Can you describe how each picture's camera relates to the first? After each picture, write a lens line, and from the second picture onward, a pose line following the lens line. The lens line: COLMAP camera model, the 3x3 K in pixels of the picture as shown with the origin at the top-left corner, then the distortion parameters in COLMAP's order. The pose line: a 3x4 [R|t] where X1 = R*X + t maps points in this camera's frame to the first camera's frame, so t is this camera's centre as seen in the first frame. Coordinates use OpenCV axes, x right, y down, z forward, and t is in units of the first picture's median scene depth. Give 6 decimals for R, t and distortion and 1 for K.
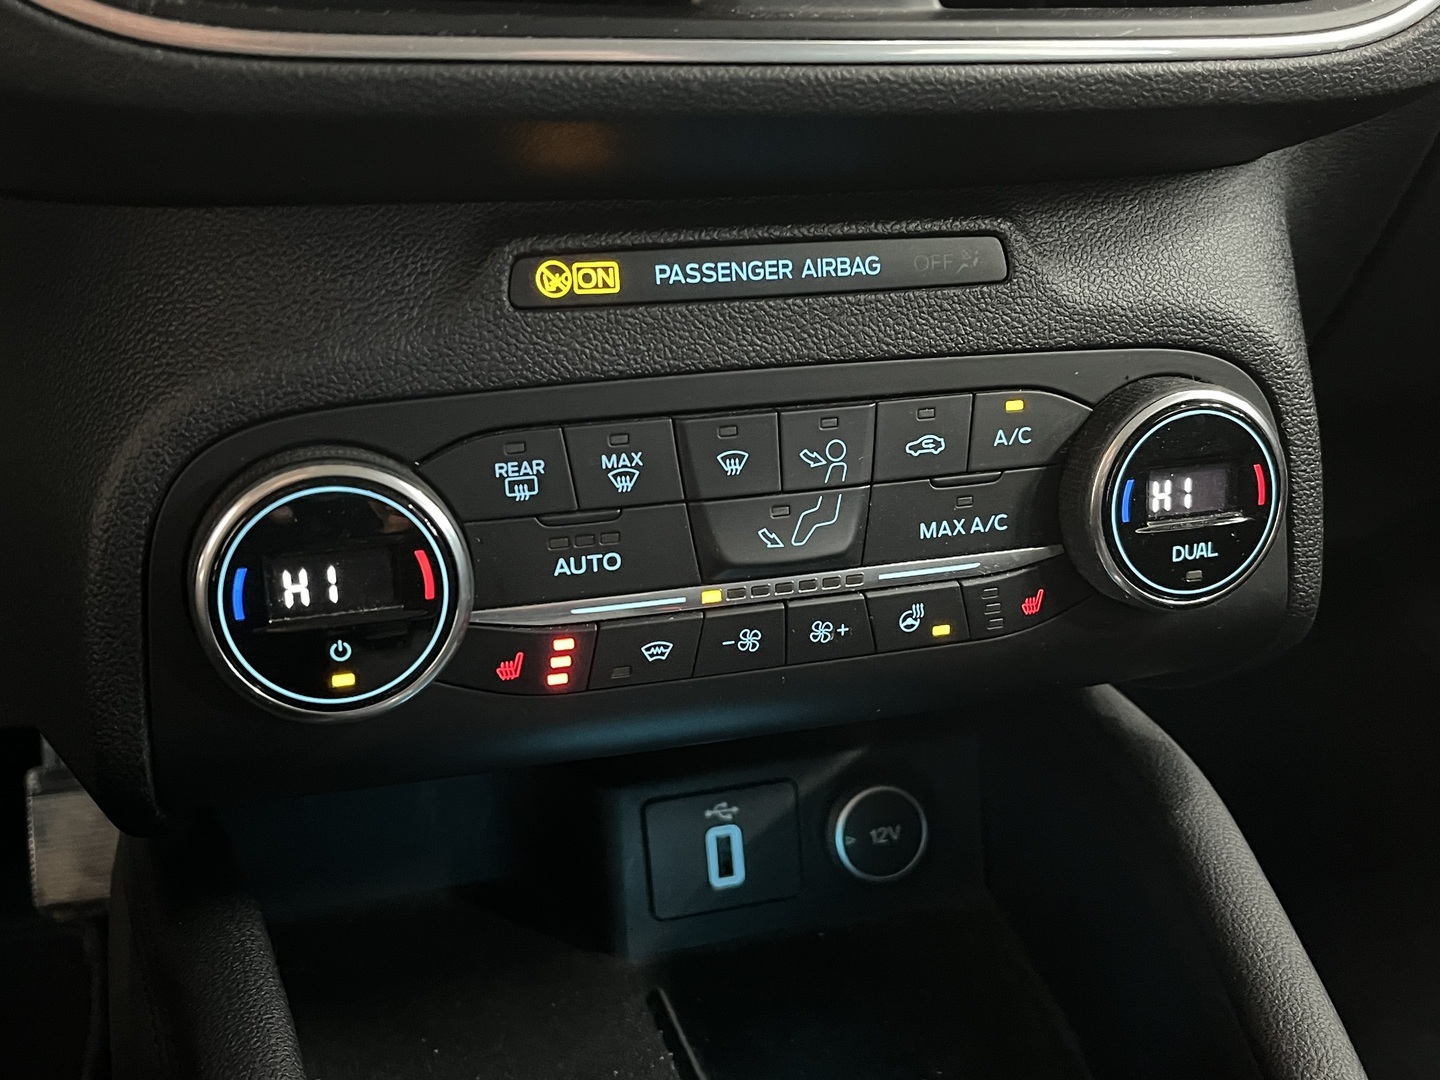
lens RADIAL K [[1525.2, 0, 727.2], [0, 1525.2, 531.3], [0, 0, 1]] dist [0.041823, 0.000000]
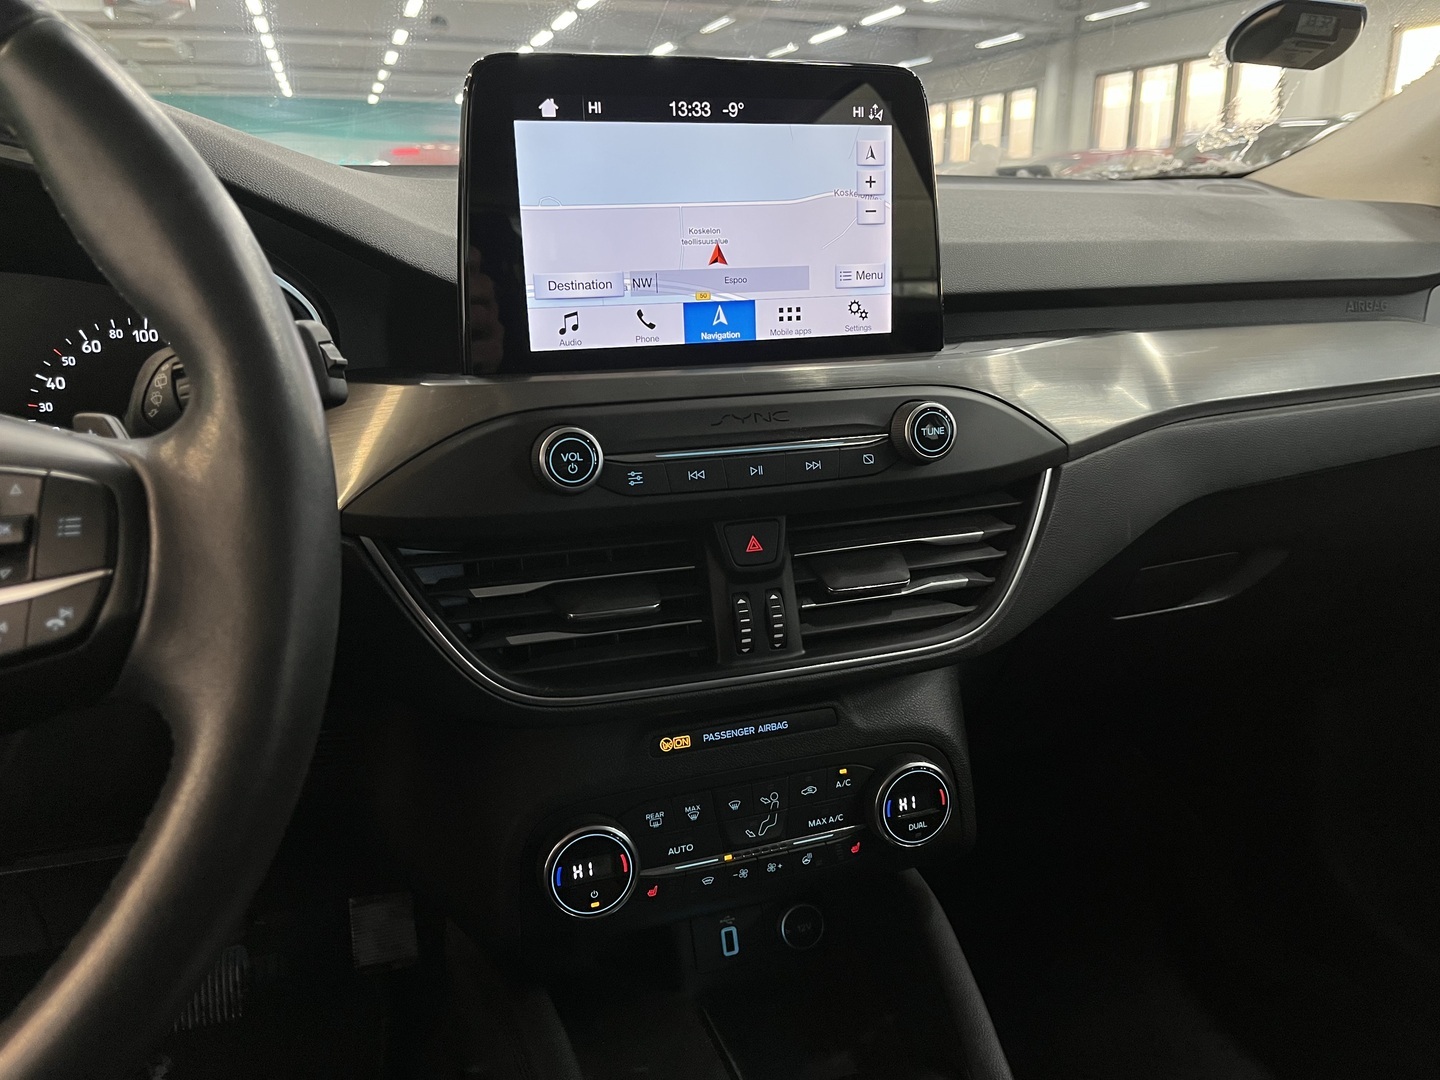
lens RADIAL K [[1105.5, 0, 712.9], [0, 1105.5, 544.8], [0, 0, 1]] dist [0.043575, -0.028910]
pose [[0.999149, -0.036734, 0.018744, -0.051413], [0.038059, 0.996377, -0.076055, -0.337778], [-0.015882, 0.076704, 0.996927, -0.895508]]
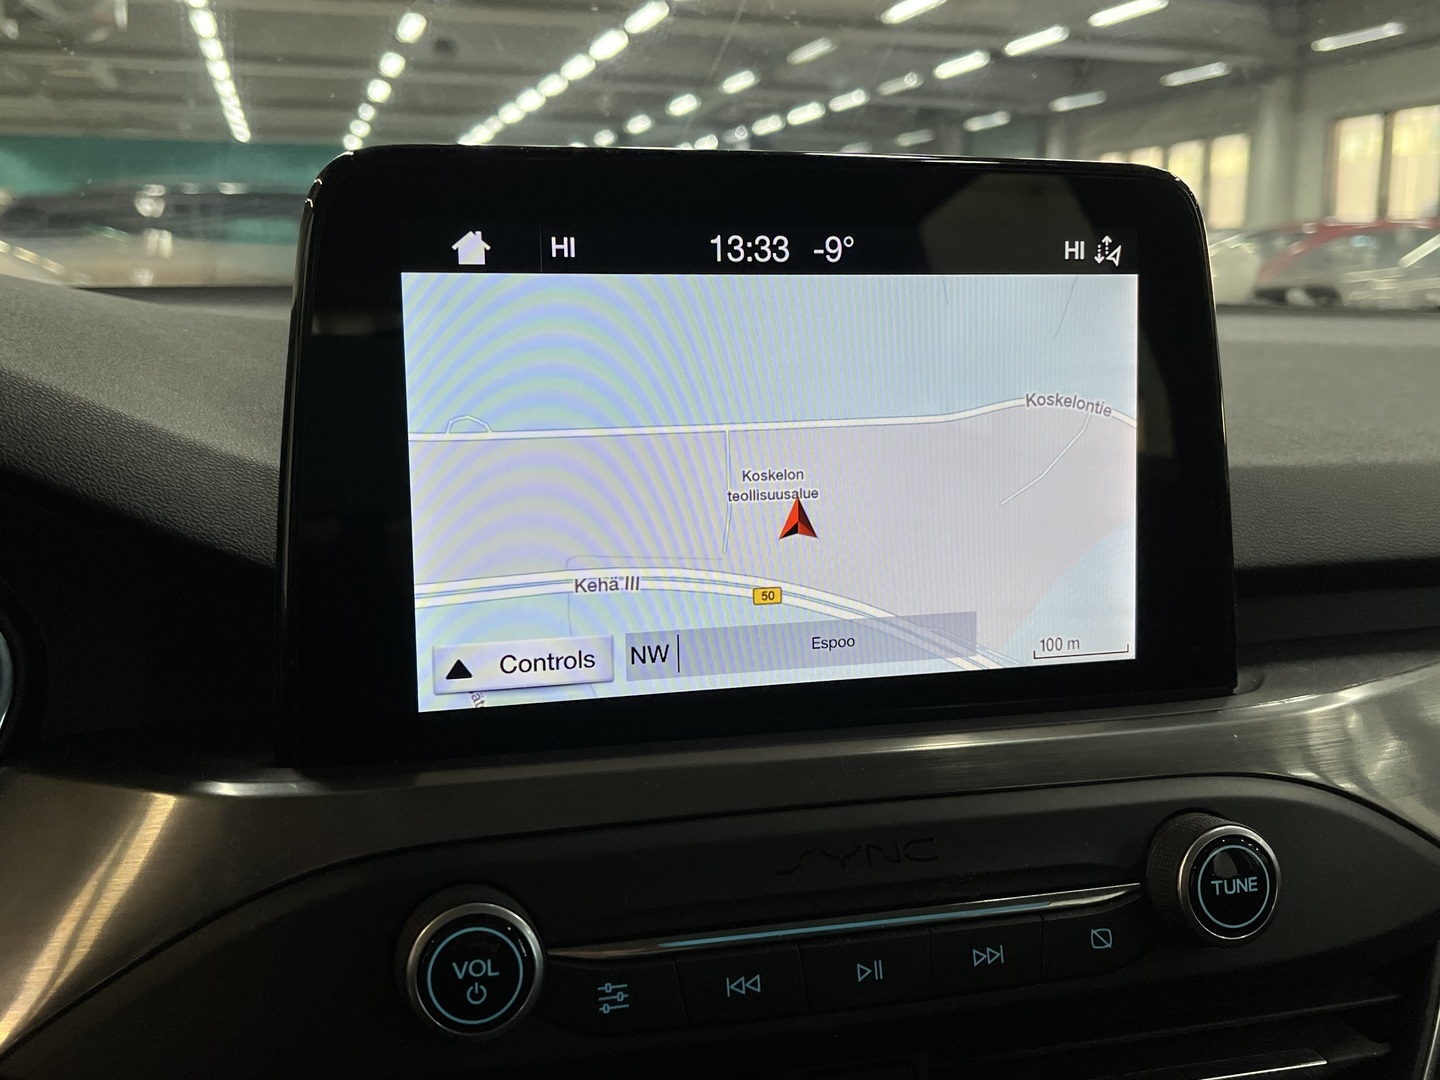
lens RADIAL K [[1525.2, 0, 719.1], [0, 1525.2, 536.4], [0, 0, 1]] dist [0.041823, 0.000000]
pose [[0.999560, -0.011928, -0.027166, -0.025050], [0.006106, 0.978733, -0.205049, -0.655554], [0.029034, 0.204793, 0.978375, -0.394917]]
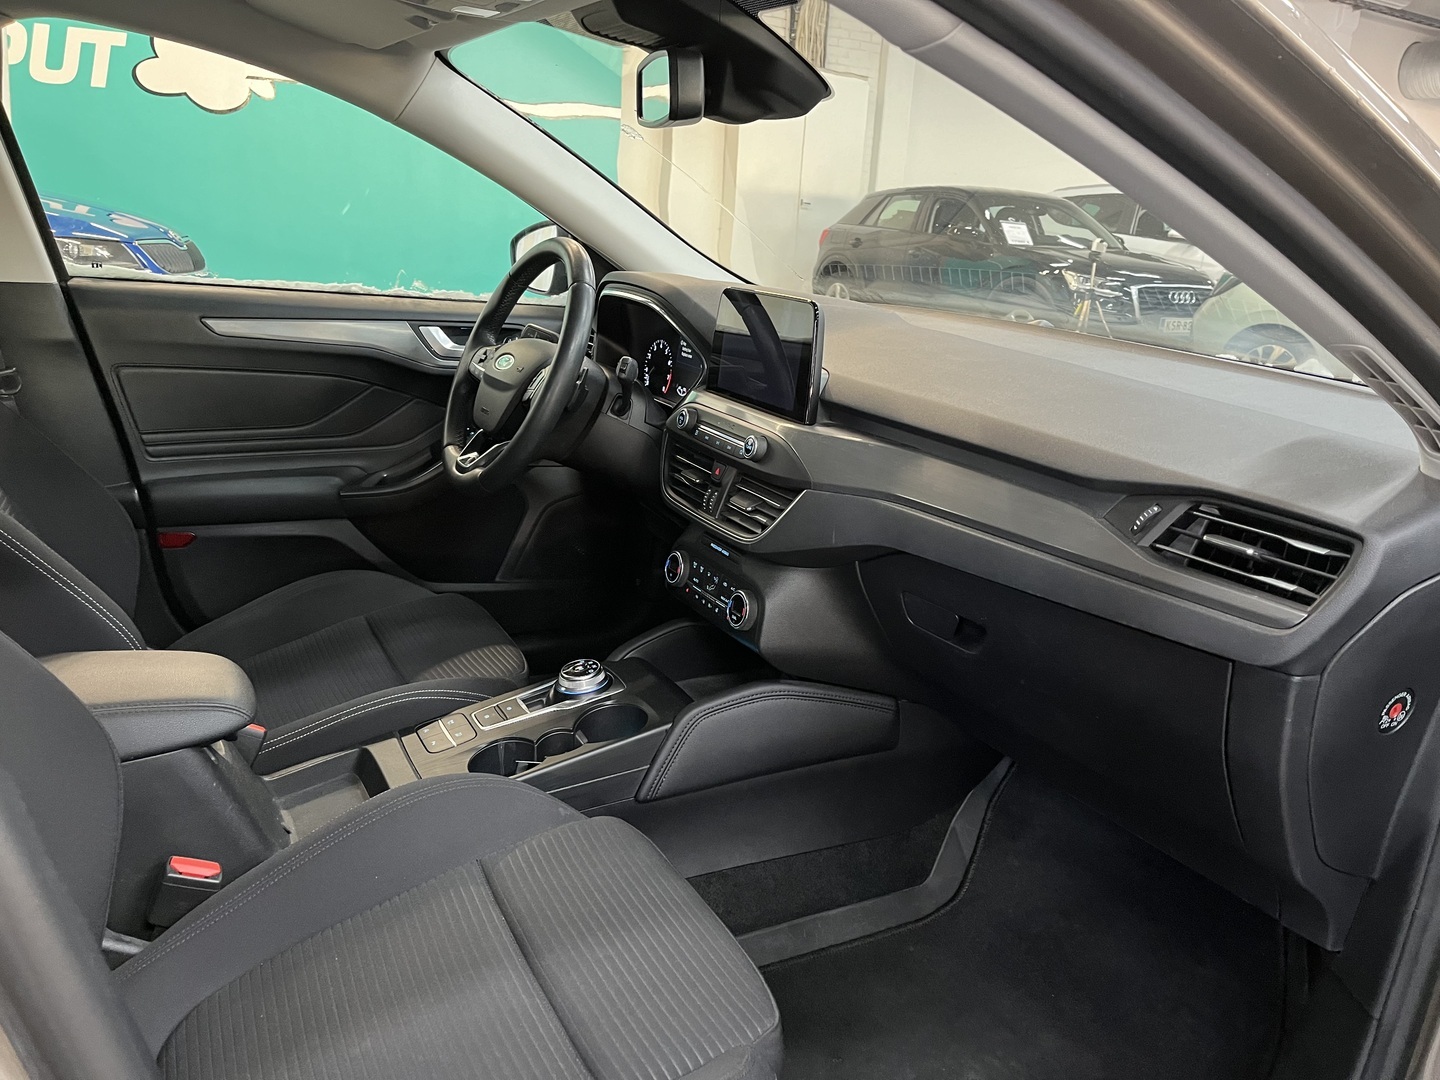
lens RADIAL K [[1105.5, 0, 726.6], [0, 1105.5, 533.4], [0, 0, 1]] dist [0.043575, -0.028910]
pose [[0.202438, 0.268687, -0.941714, 4.346709], [-0.400871, 0.900102, 0.170640, -1.021048], [0.893488, 0.342962, 0.289924, -0.362195]]
